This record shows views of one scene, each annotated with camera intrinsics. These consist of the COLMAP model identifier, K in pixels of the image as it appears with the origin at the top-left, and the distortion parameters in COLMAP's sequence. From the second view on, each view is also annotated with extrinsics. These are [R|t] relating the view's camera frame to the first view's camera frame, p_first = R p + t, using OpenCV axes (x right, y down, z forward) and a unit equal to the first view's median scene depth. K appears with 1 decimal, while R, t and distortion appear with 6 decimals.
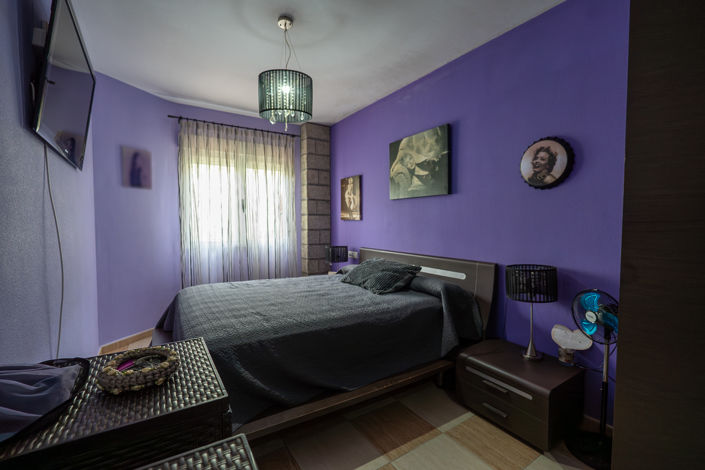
lens RADIAL K [[317.5, 0, 352.5], [0, 317.5, 235.0], [0, 0, 1]] dist [0.000338, 0.000035]
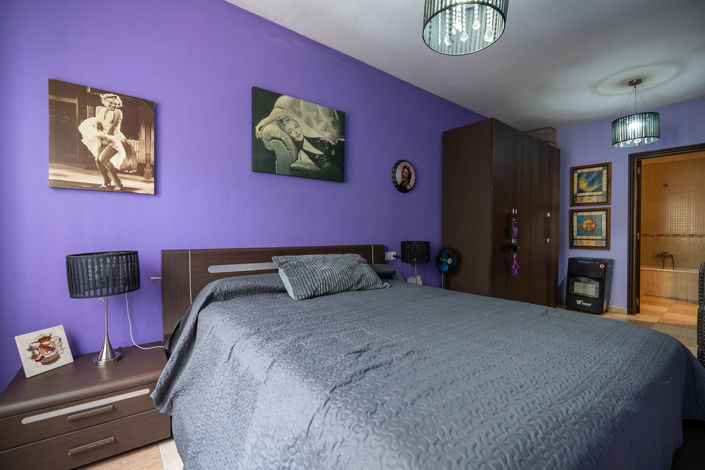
lens RADIAL K [[310.3, 0, 356.4], [0, 310.3, 233.9], [0, 0, 1]] dist [-0.004202, 0.000586]
pose [[-0.092898, -0.003454, 0.995670, -0.610184], [0.035480, 0.999347, 0.006777, 0.026437], [-0.995043, 0.035956, -0.092715, 0.948143]]
